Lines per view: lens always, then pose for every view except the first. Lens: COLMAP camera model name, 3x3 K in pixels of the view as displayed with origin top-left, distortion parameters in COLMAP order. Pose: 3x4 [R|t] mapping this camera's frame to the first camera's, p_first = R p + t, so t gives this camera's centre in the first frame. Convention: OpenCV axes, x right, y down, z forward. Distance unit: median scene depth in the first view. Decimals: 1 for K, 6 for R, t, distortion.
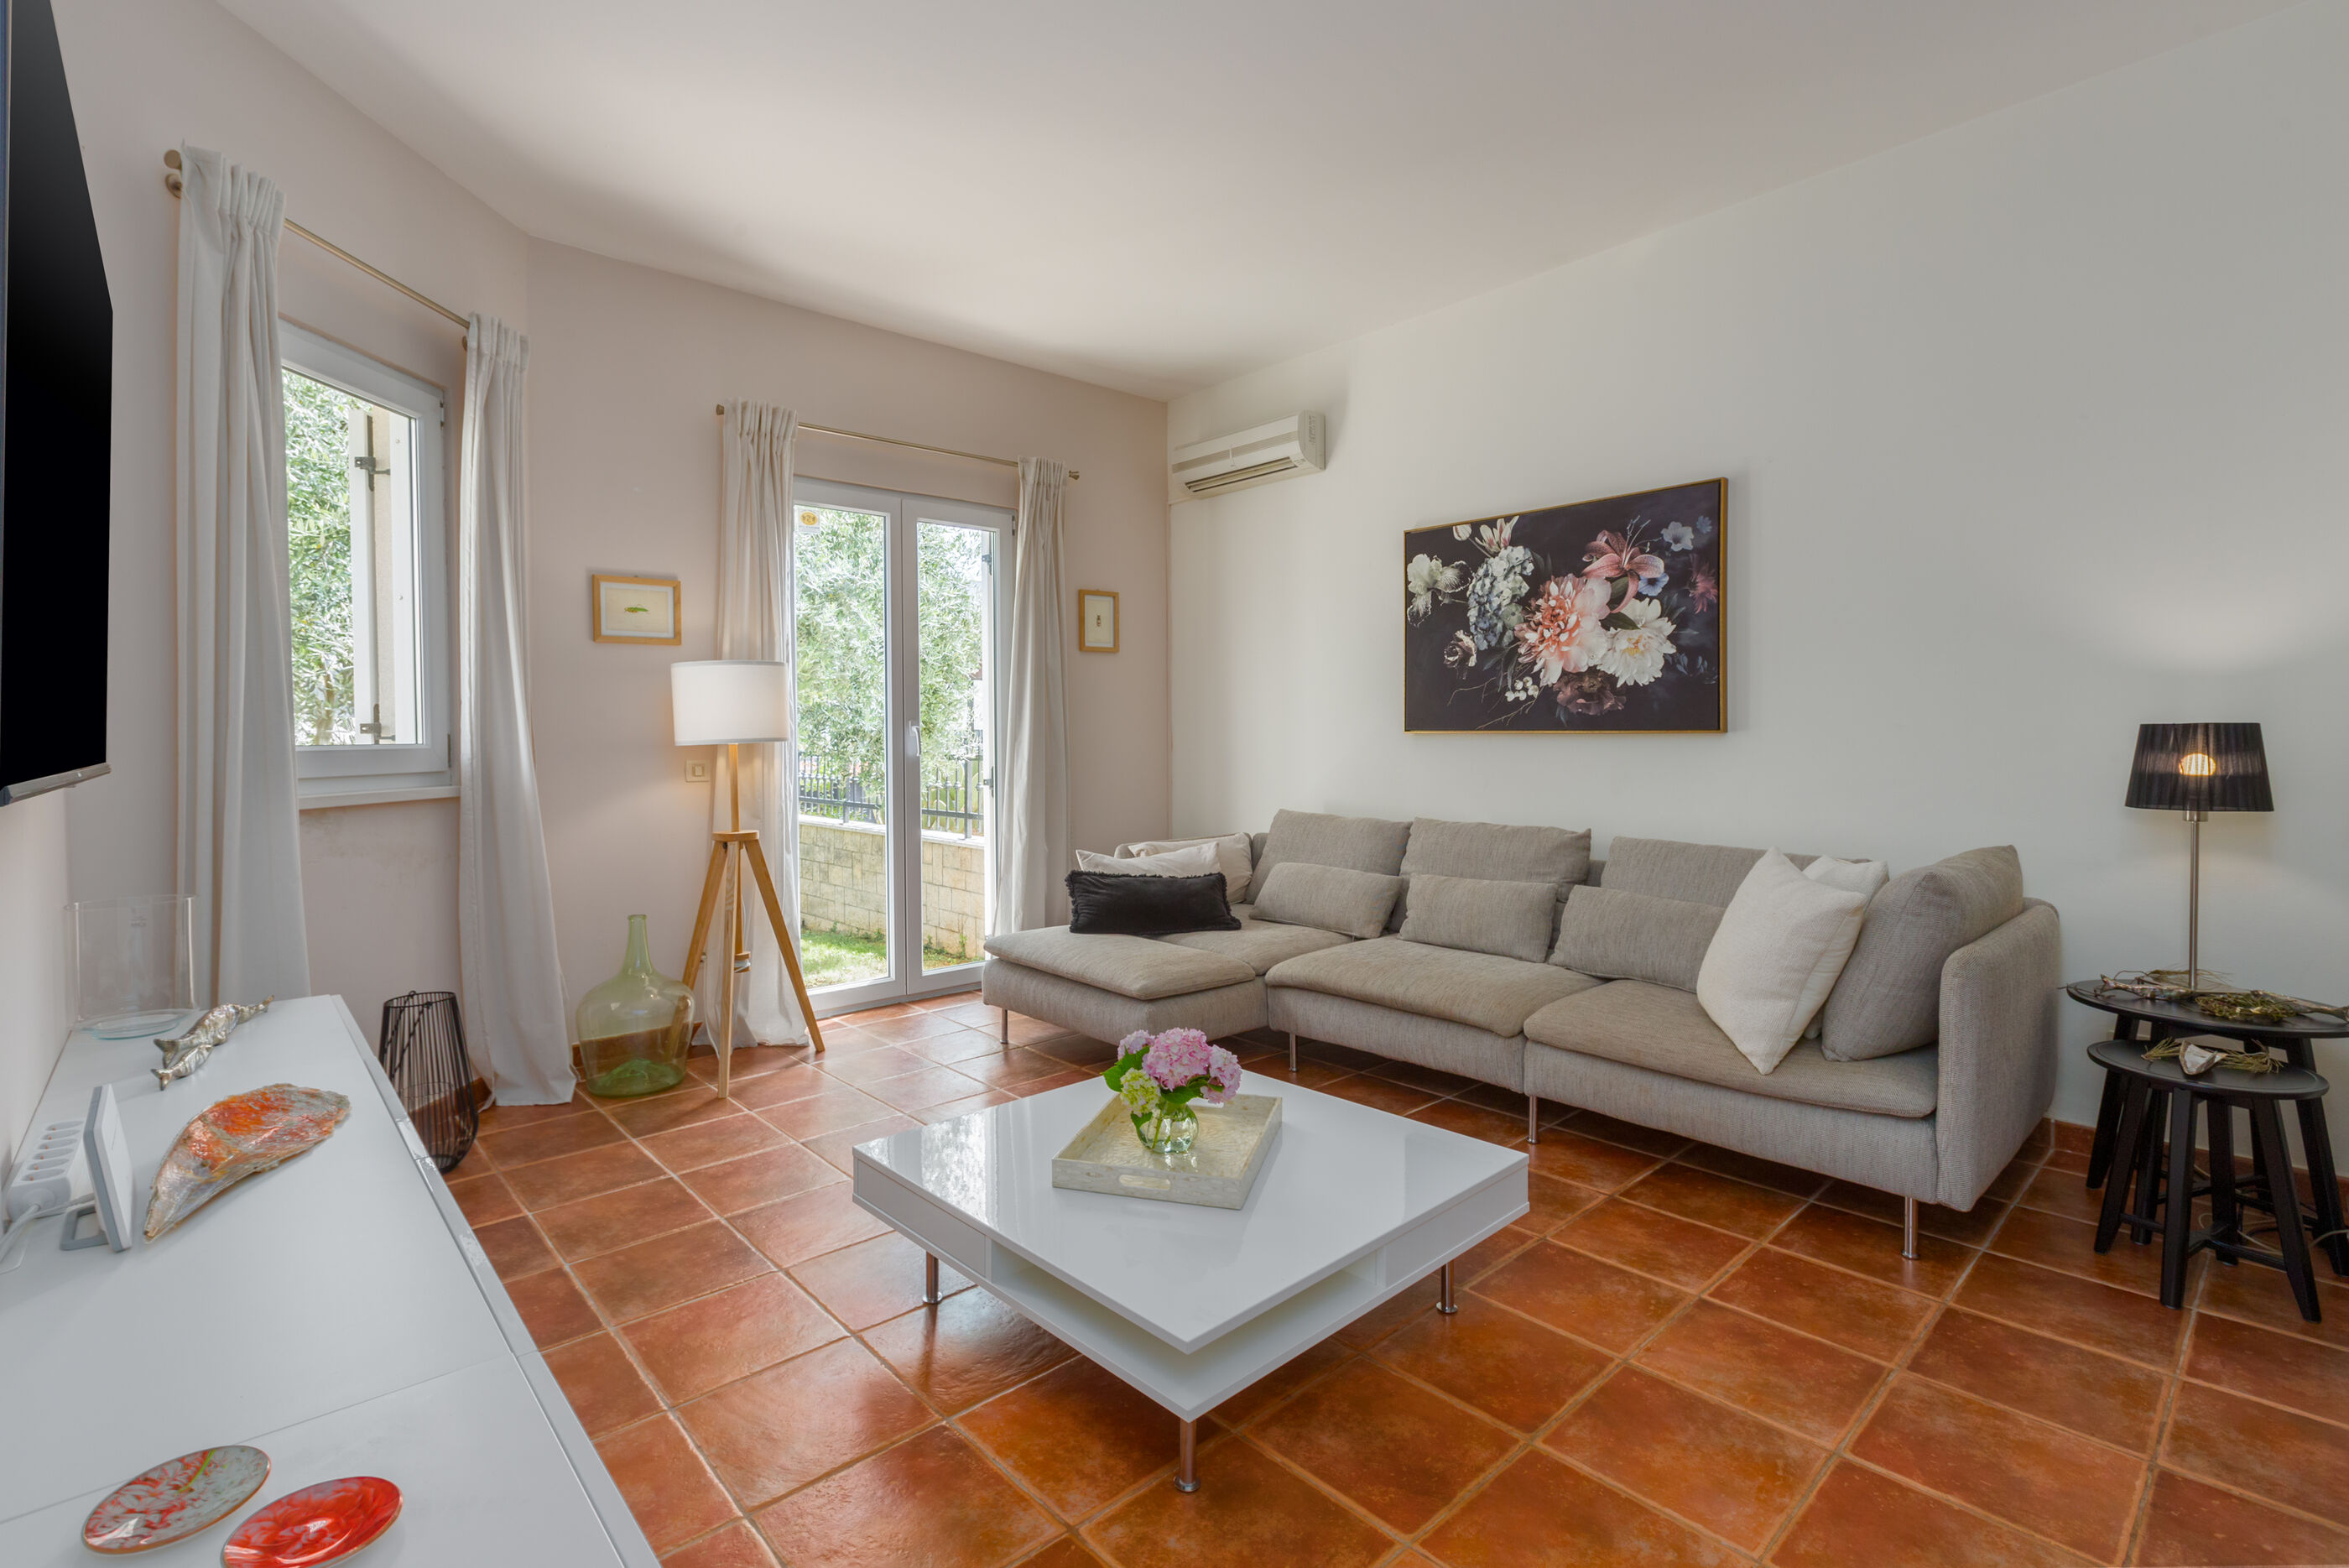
lens RADIAL K [[1086.9, 0, 1170.1], [0, 1086.9, 761.9], [0, 0, 1]] dist [0.004119, -0.001036]
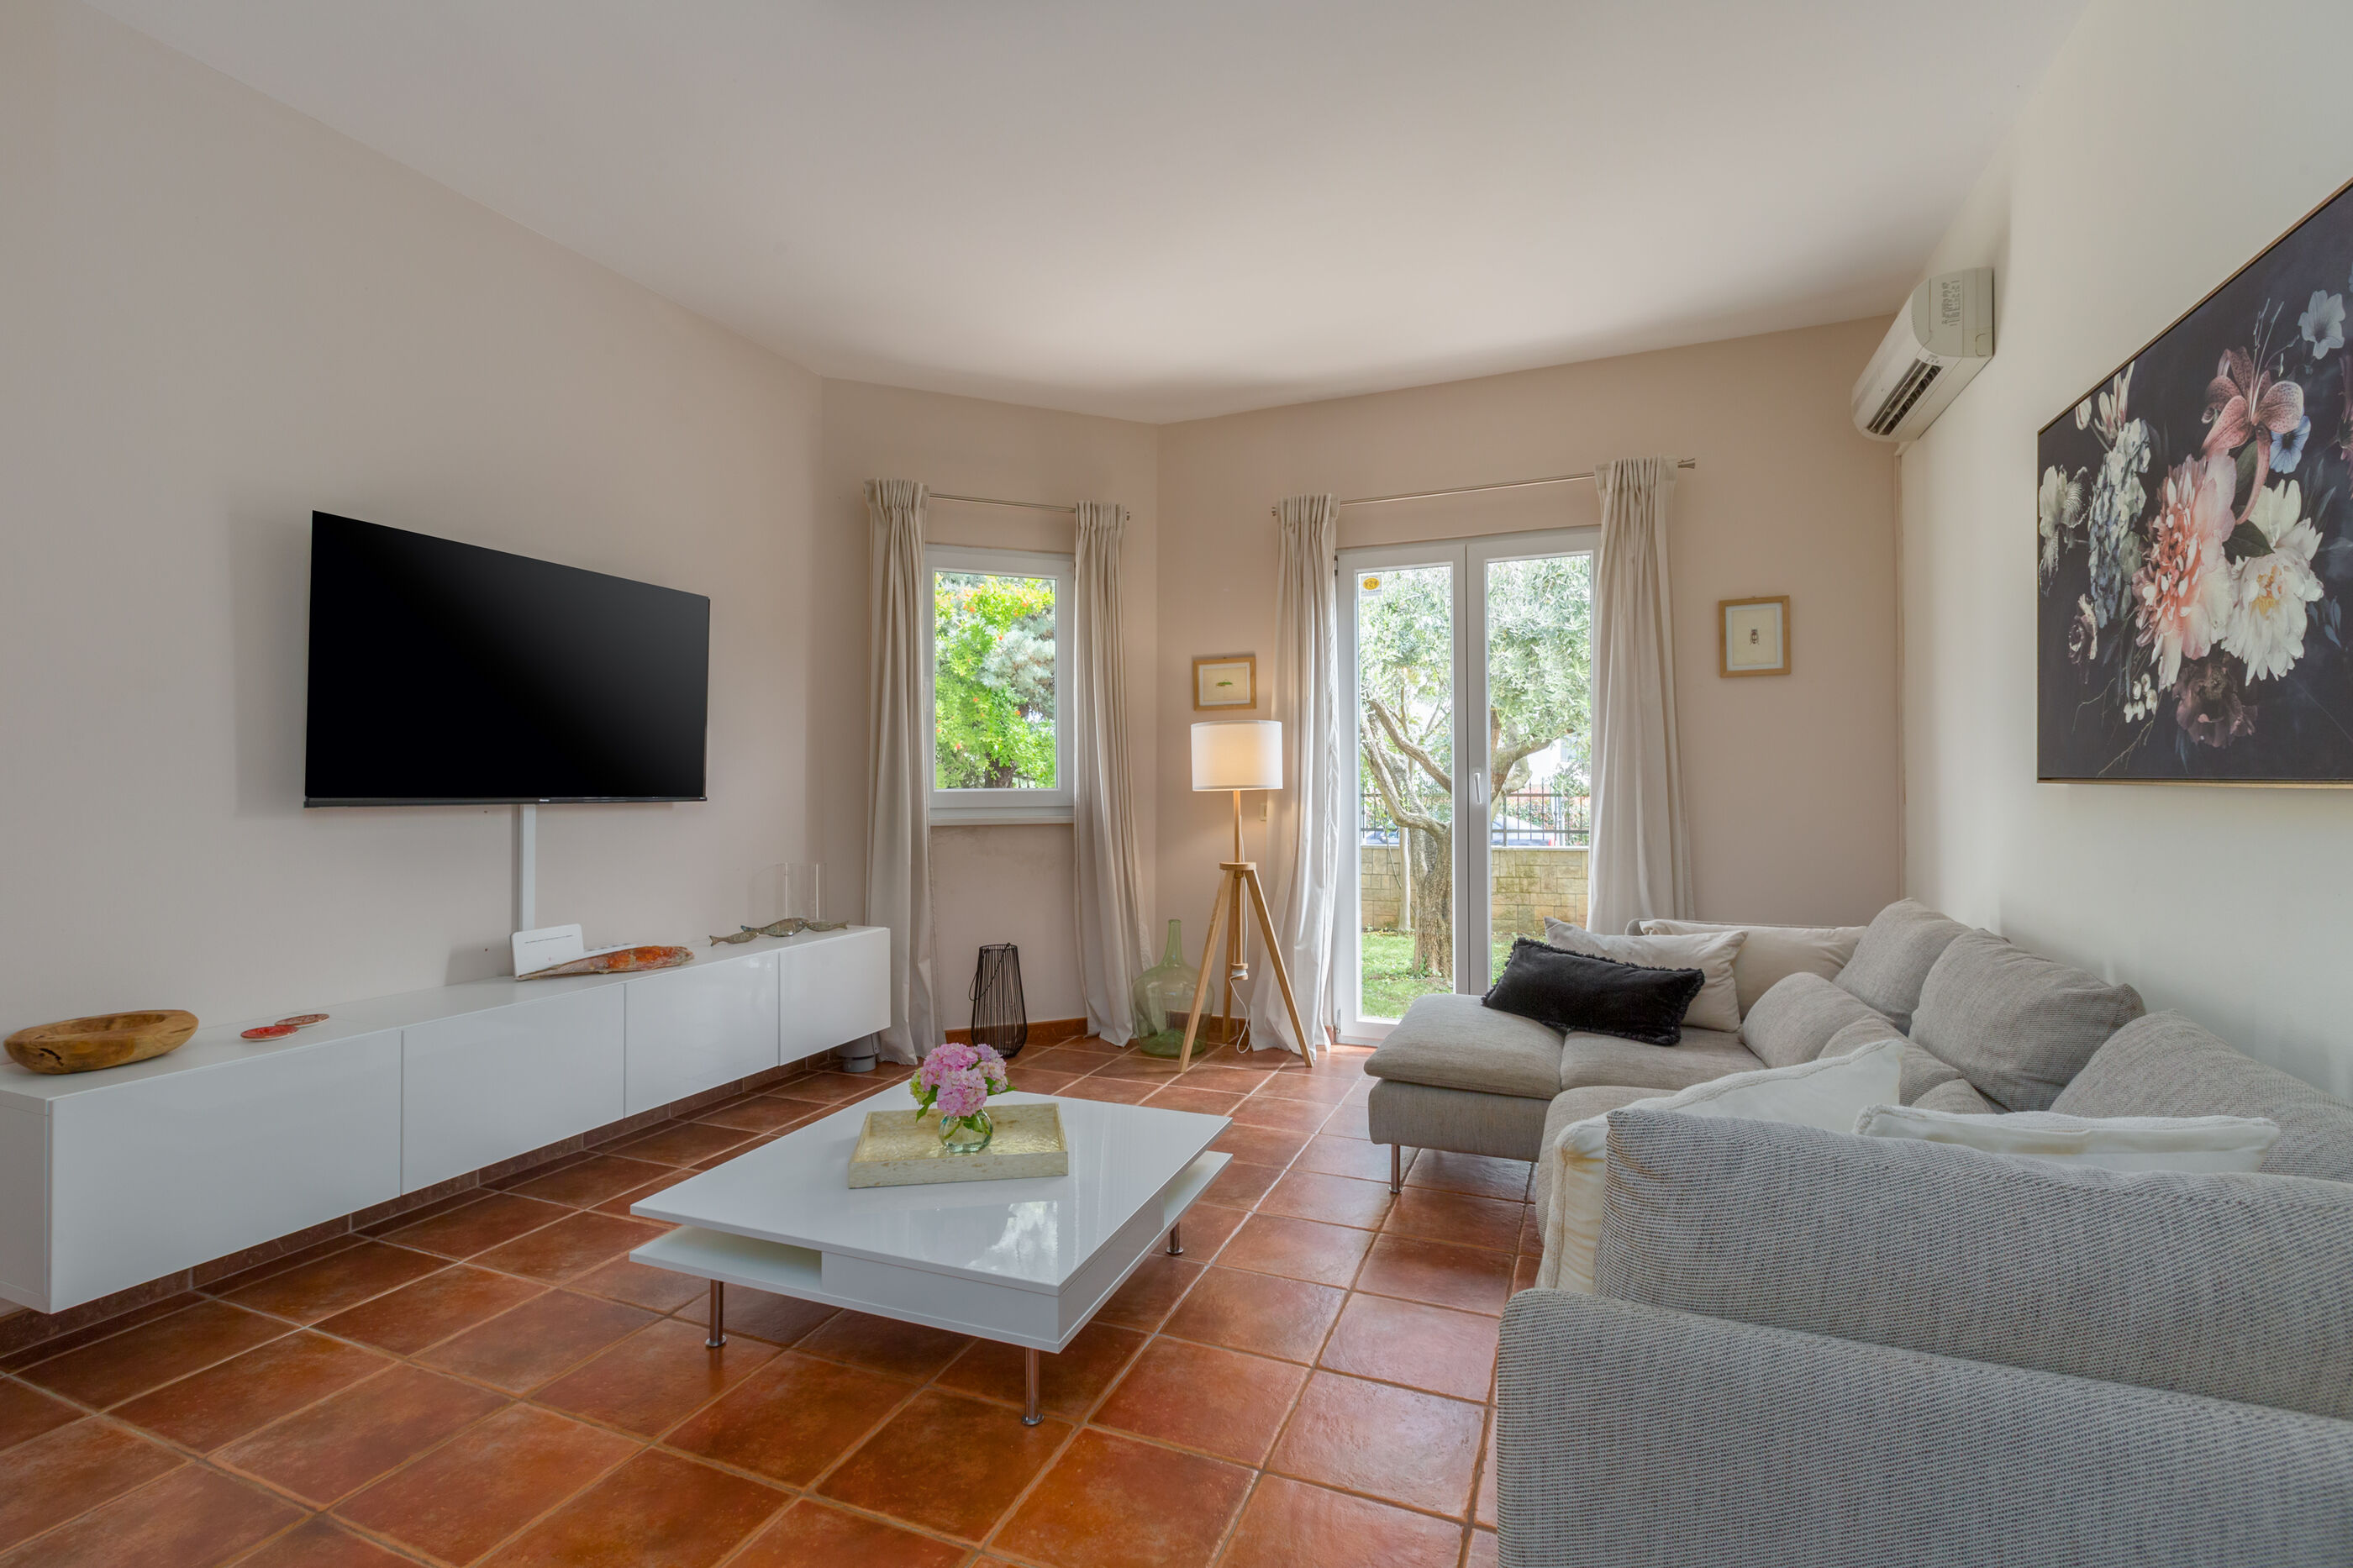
lens RADIAL K [[1088.7, 0, 1152.8], [0, 1088.7, 775.7], [0, 0, 1]] dist [0.004119, -0.001036]
pose [[0.413210, -0.000577, -0.910636, 0.616374], [-0.023090, 0.999672, -0.011111, -0.015159], [0.910343, 0.025618, 0.413061, 0.384628]]
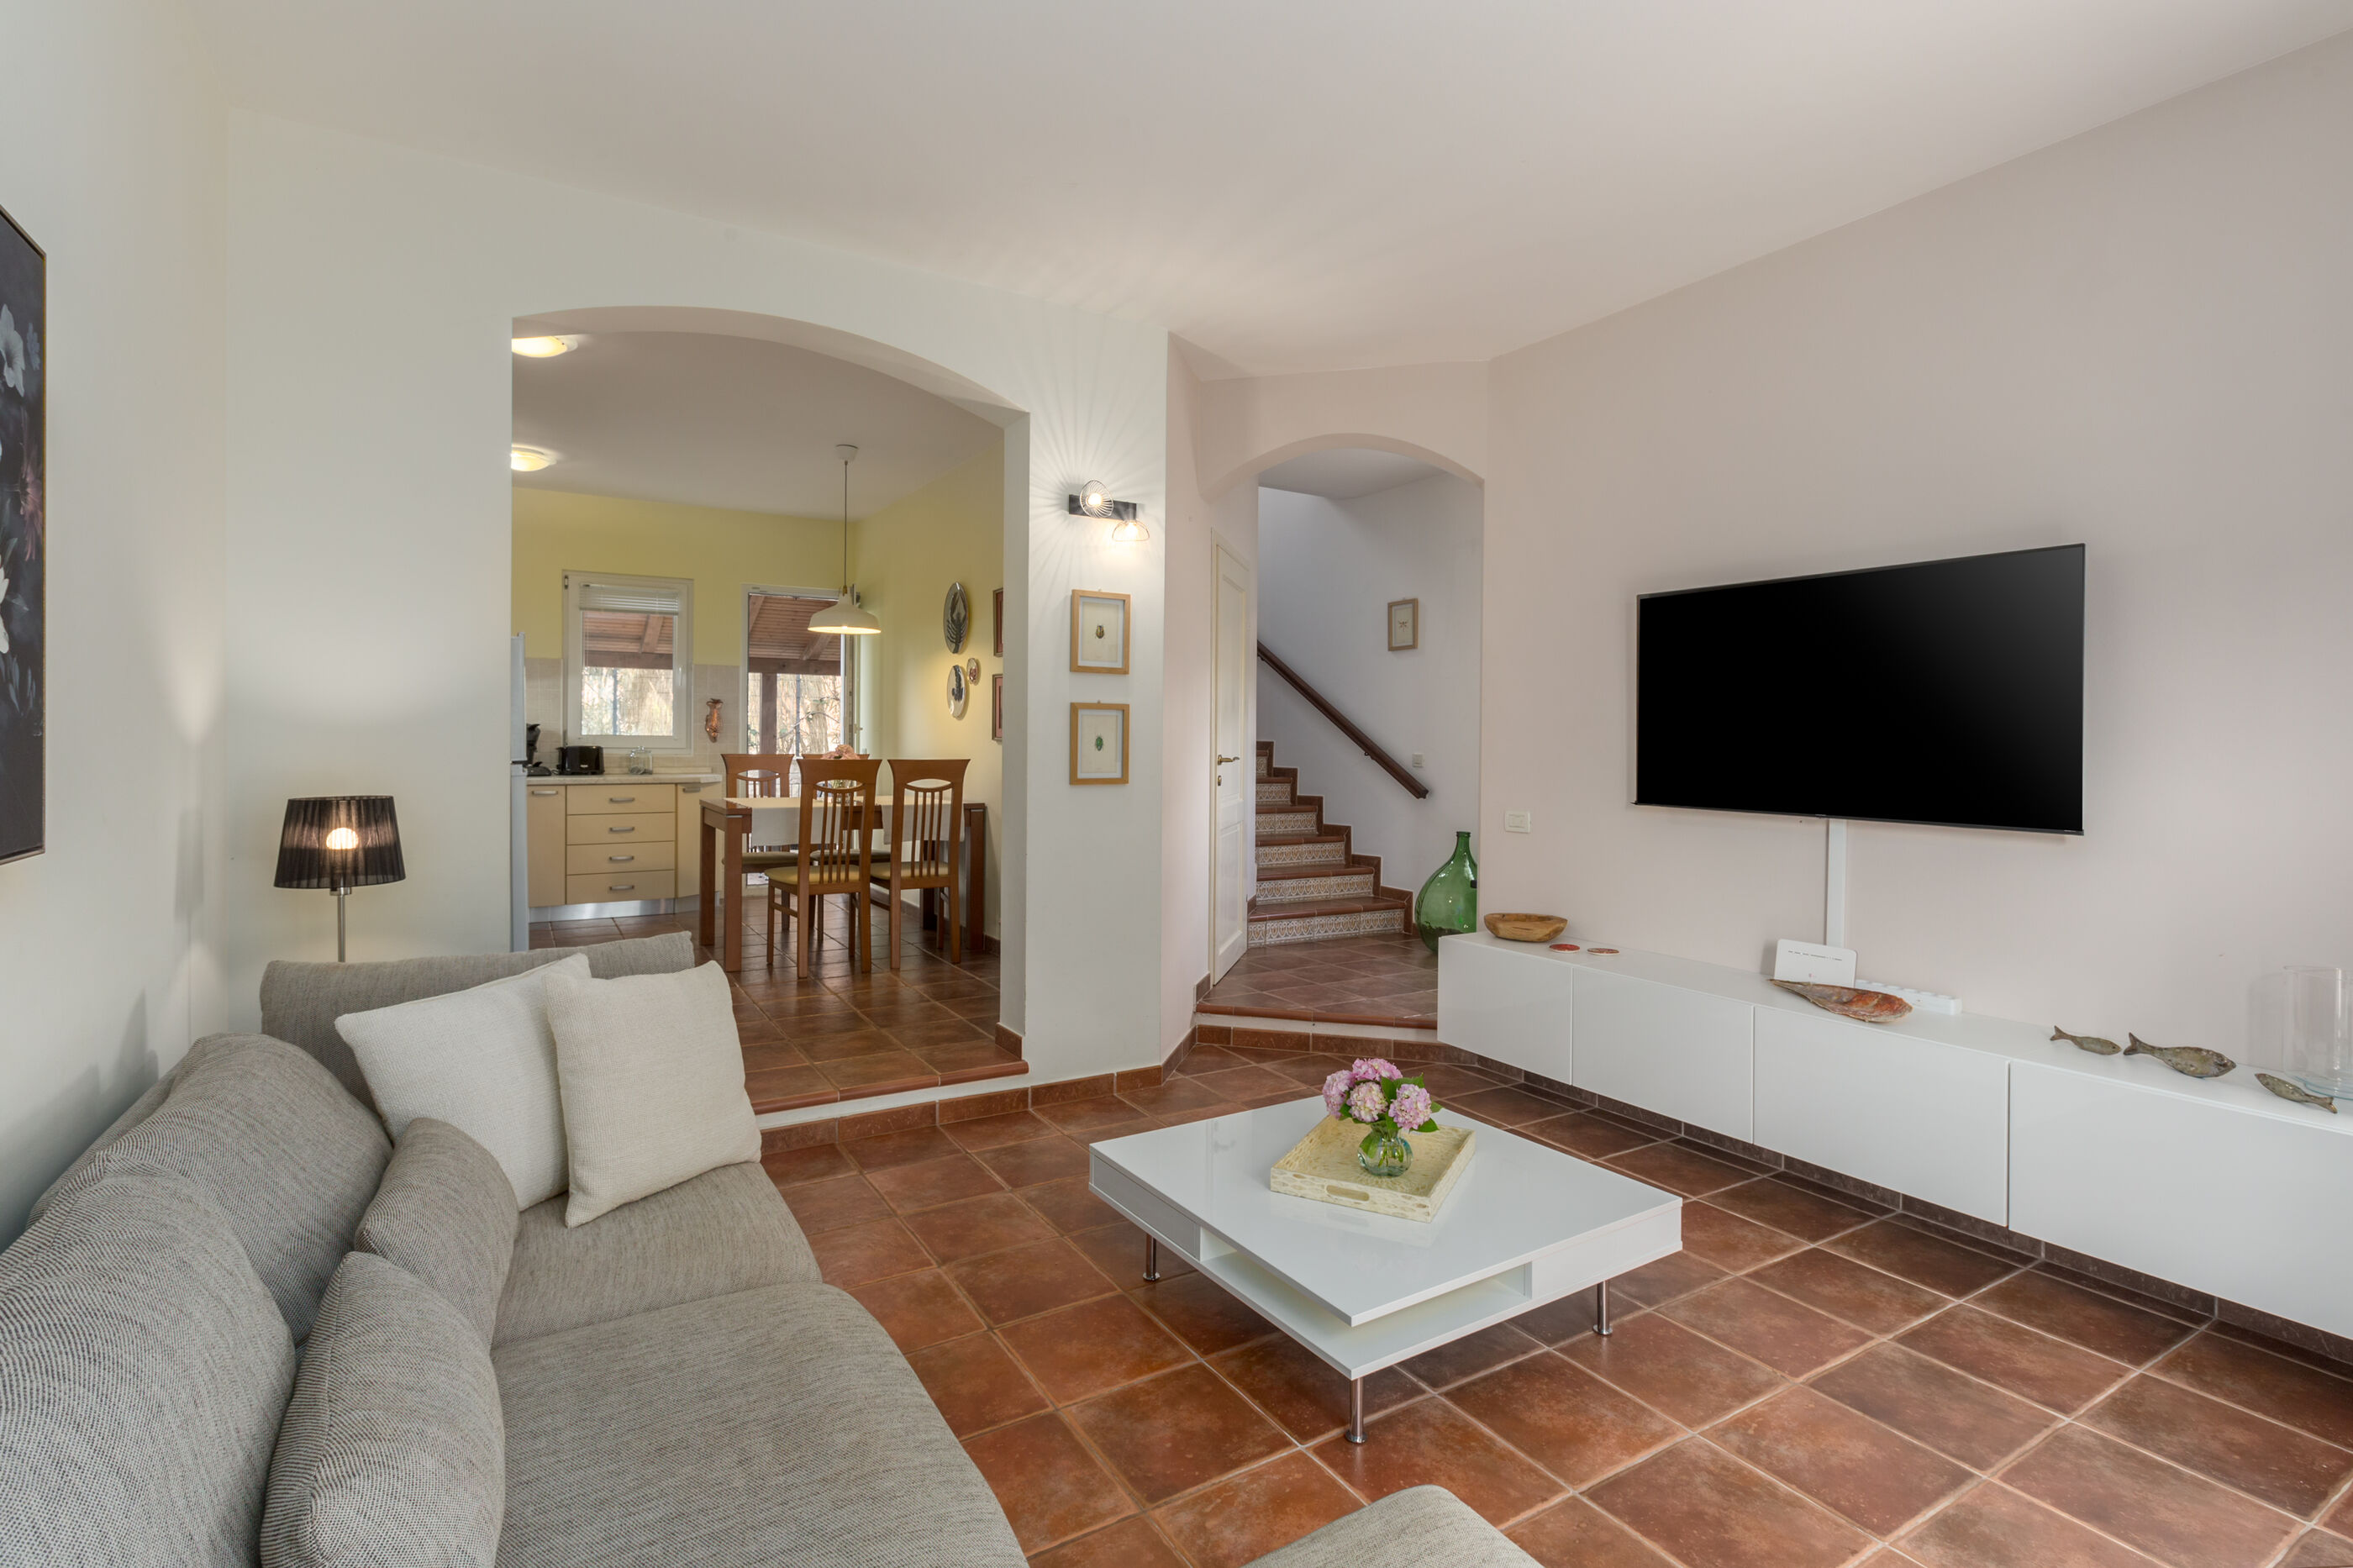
lens RADIAL K [[1088.7, 0, 1170.4], [0, 1088.7, 755.9], [0, 0, 1]] dist [0.004119, -0.001036]
pose [[-0.978985, -0.004896, 0.203873, -0.007321], [0.002582, 0.999334, 0.036395, -0.070198], [-0.203915, 0.036157, -0.978321, 1.190235]]
